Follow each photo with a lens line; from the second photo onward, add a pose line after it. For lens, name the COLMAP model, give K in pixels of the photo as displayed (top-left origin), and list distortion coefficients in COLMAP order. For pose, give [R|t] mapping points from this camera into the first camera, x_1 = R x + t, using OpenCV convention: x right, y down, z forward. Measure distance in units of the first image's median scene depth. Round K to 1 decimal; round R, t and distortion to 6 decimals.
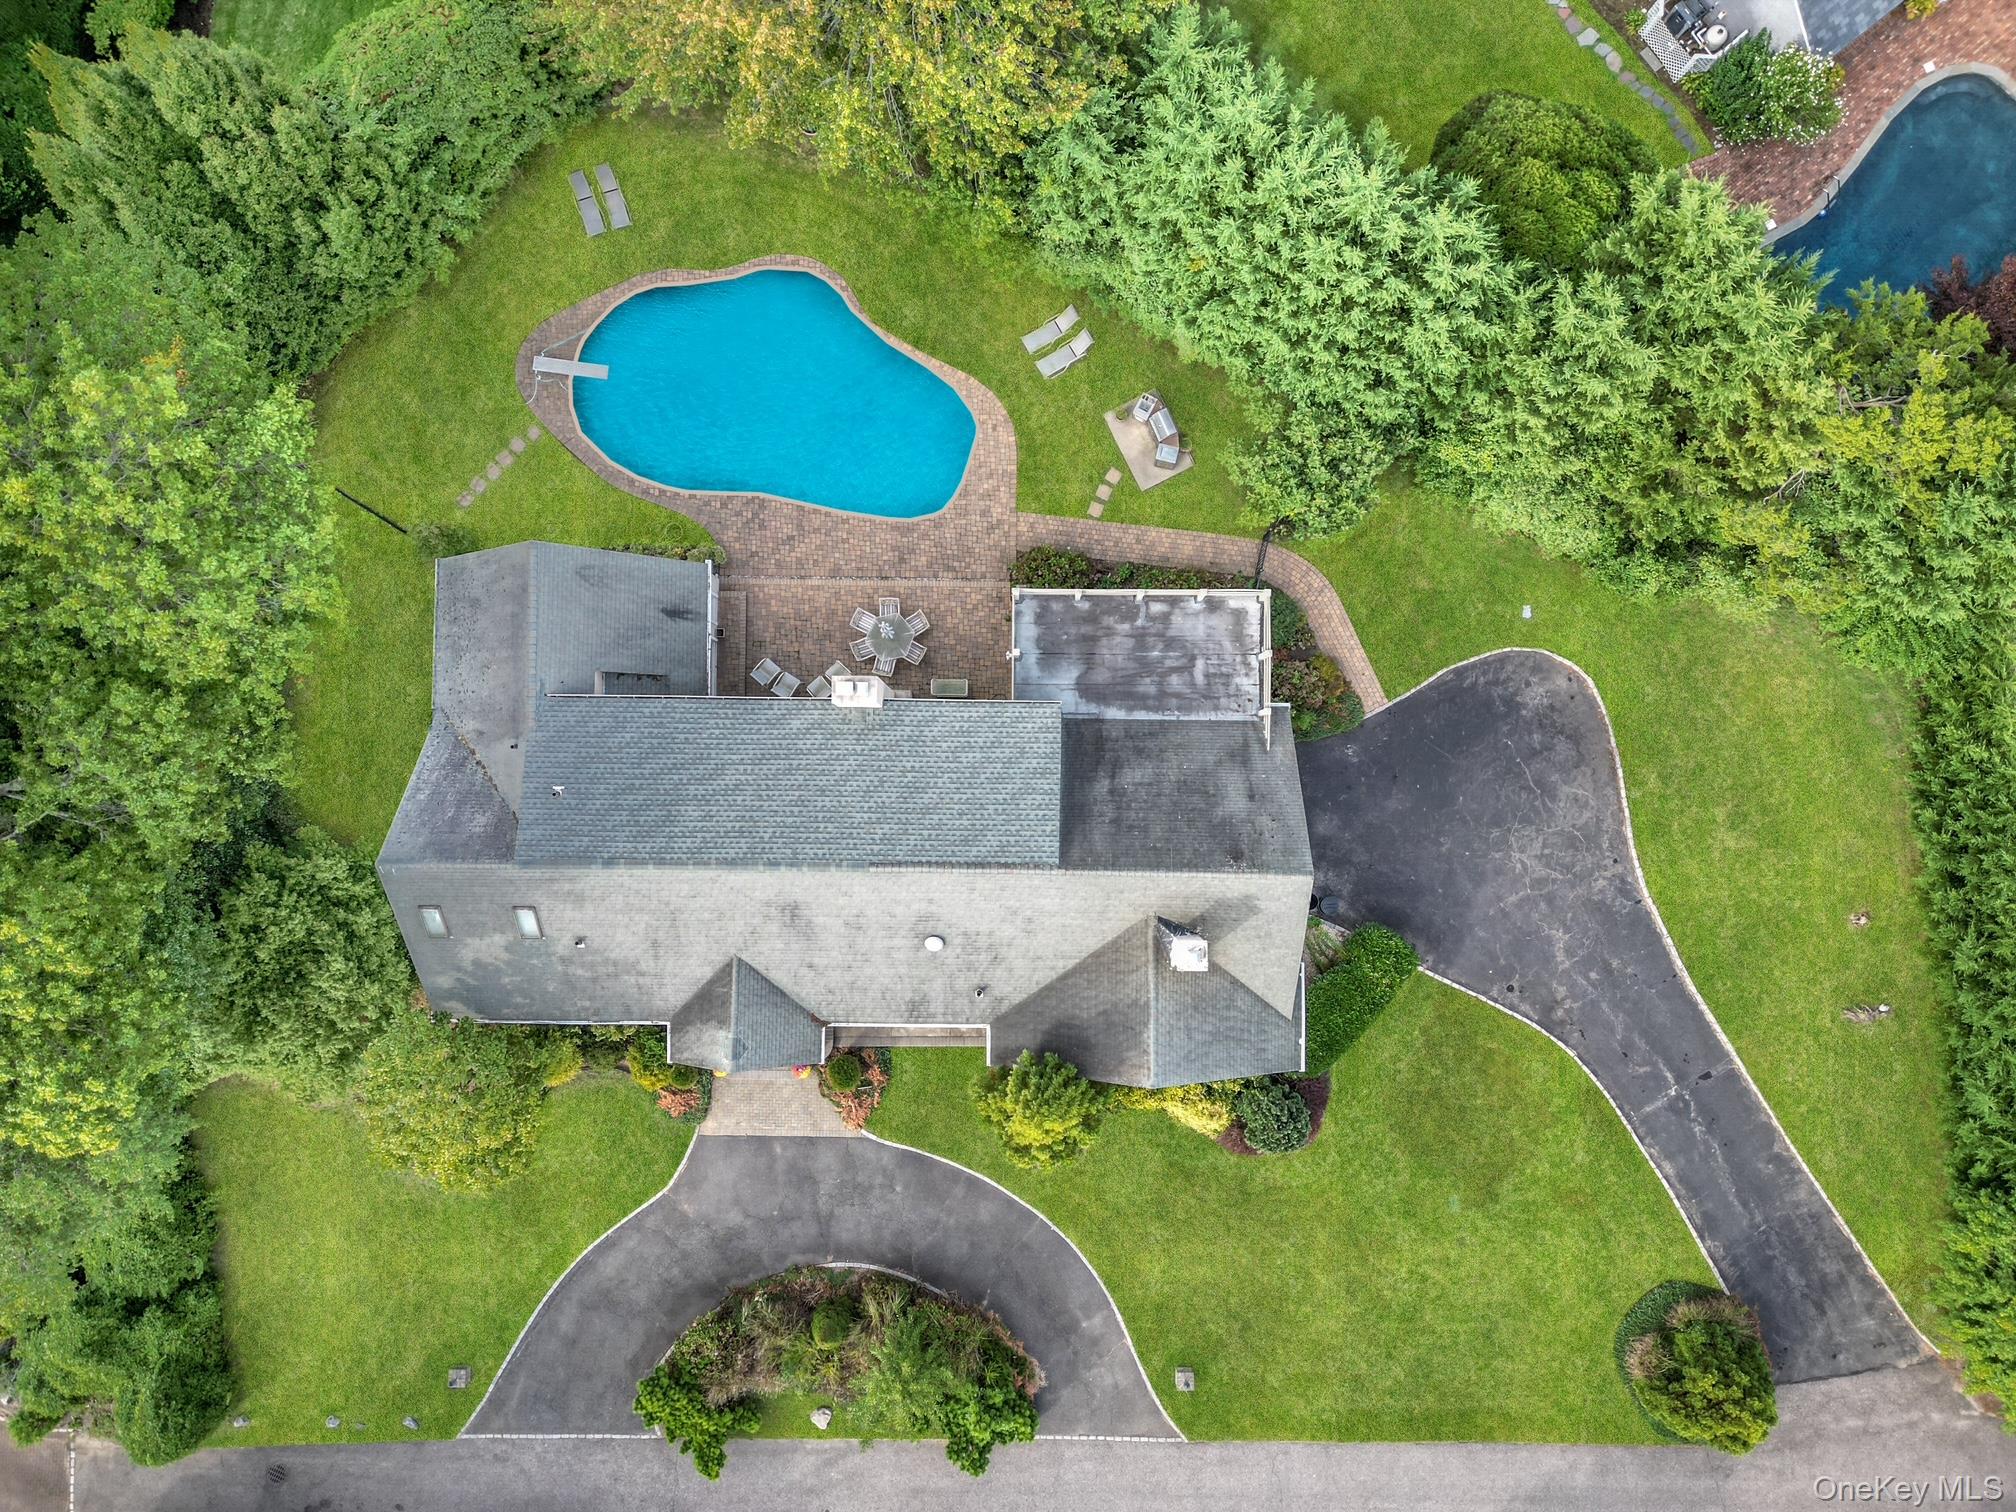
lens RADIAL K [[1400.7, 0, 980.1], [0, 1400.7, 767.1], [0, 0, 1]] dist [0.006913, -0.026909]
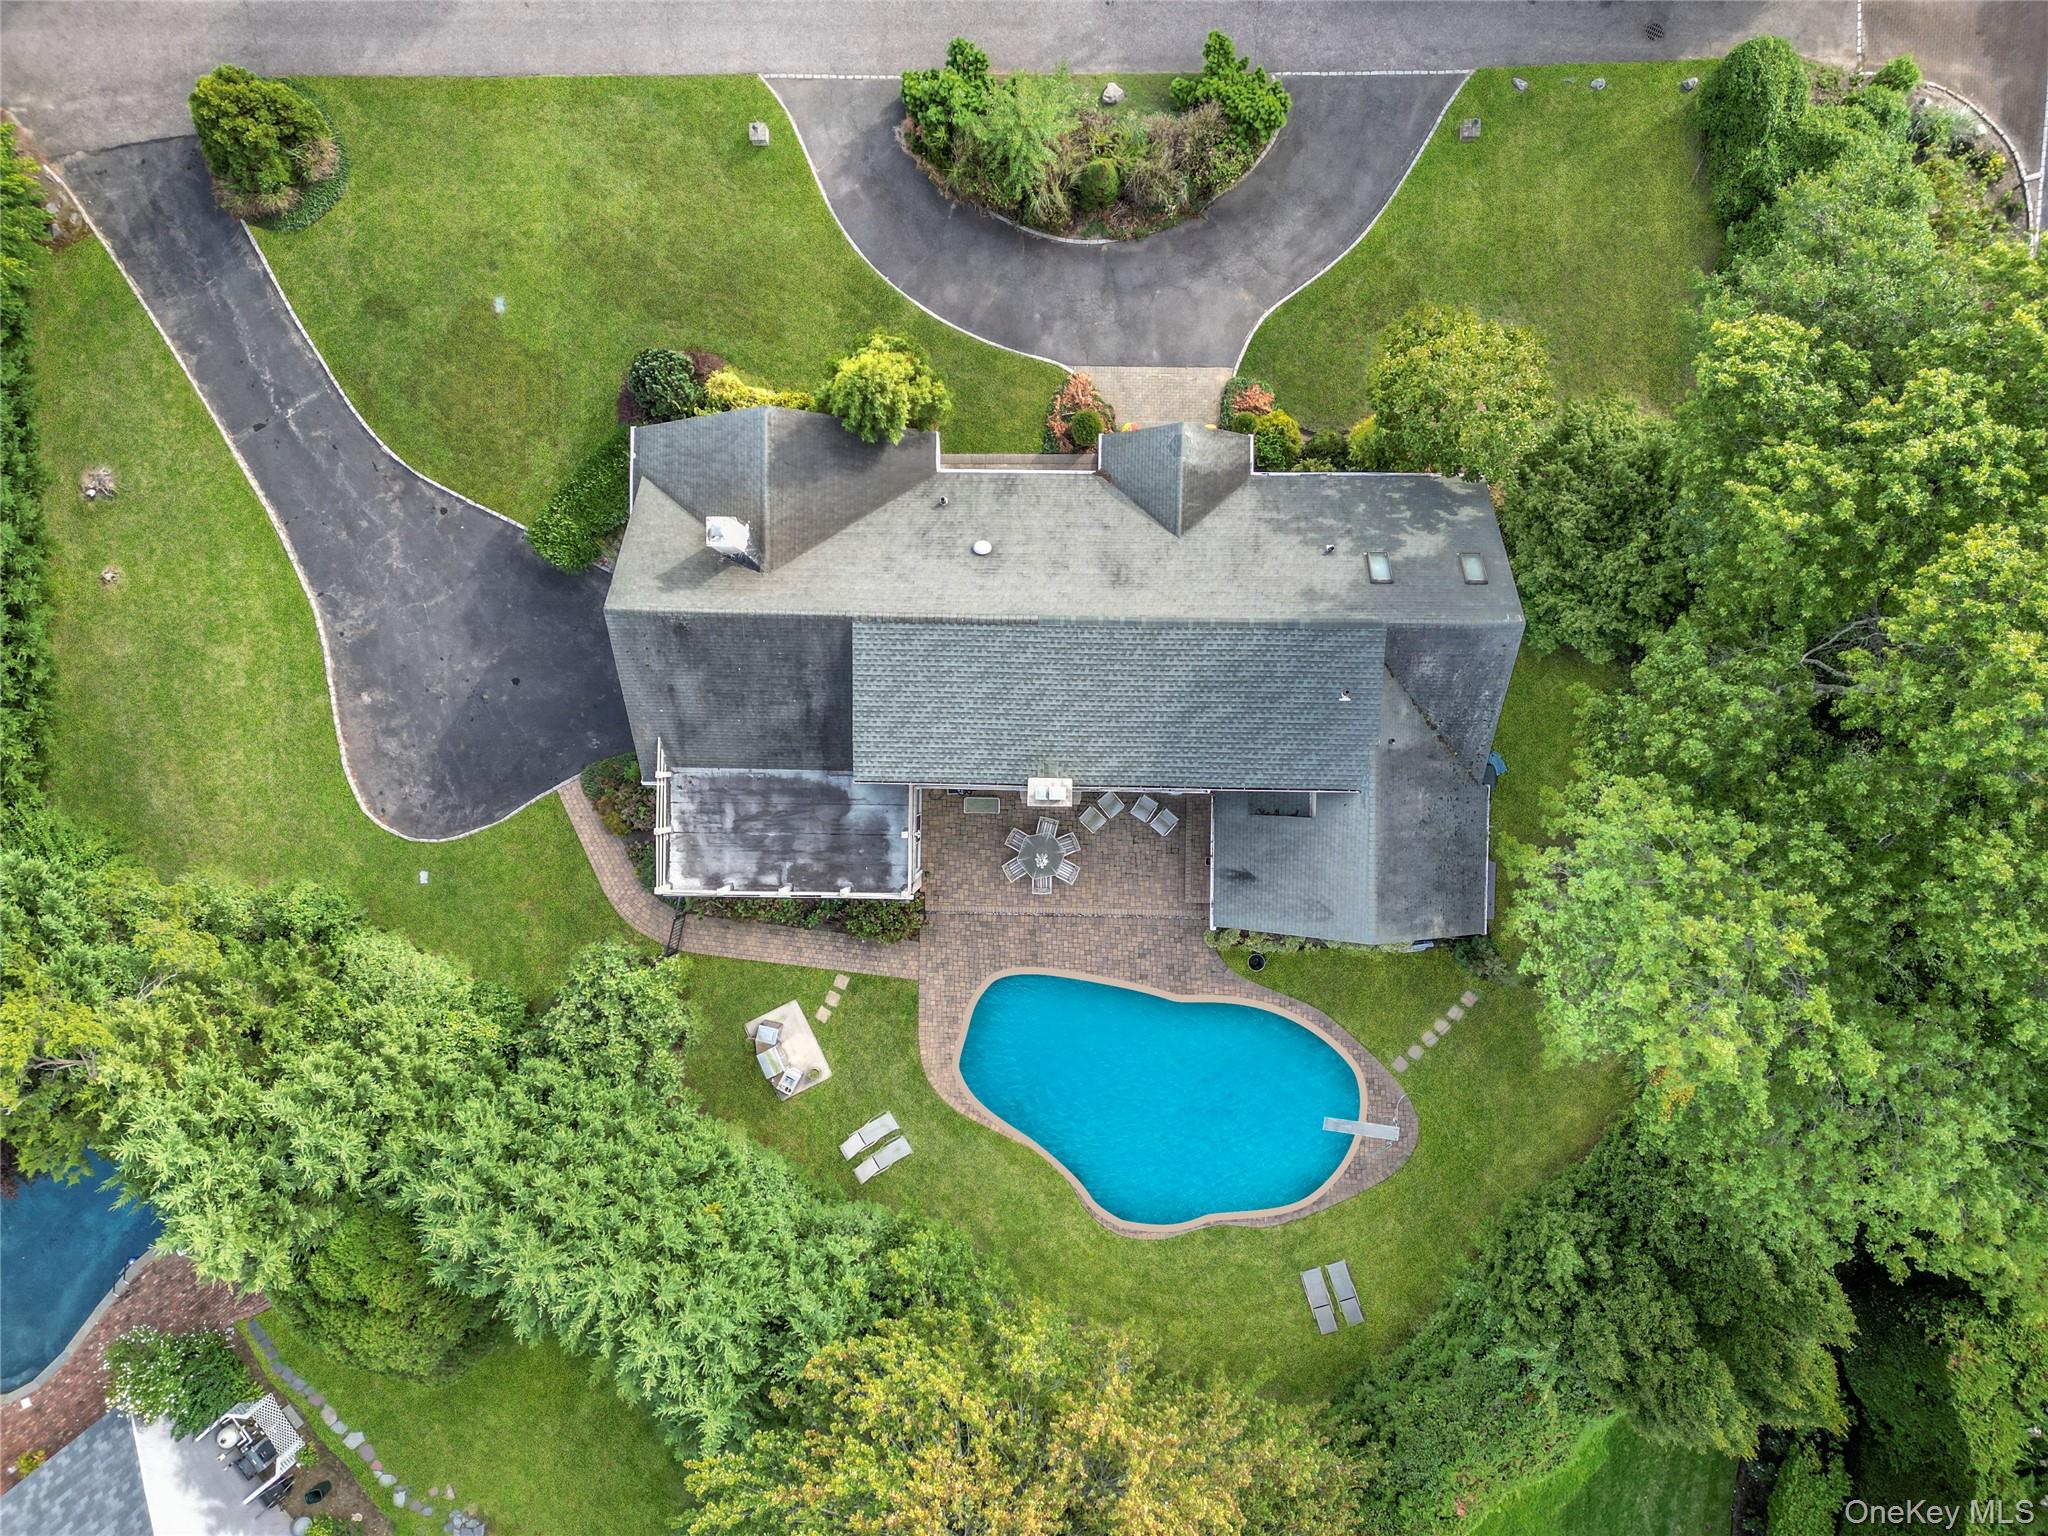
lens RADIAL K [[1422.9, 0, 1066.2], [0, 1422.9, 758.0], [0, 0, 1]] dist [0.006913, -0.026909]
pose [[-0.999517, -0.004627, 0.030730, -0.120839], [0.005363, -0.999700, 0.023891, -0.049587], [0.030610, 0.024045, 0.999242, -0.032033]]
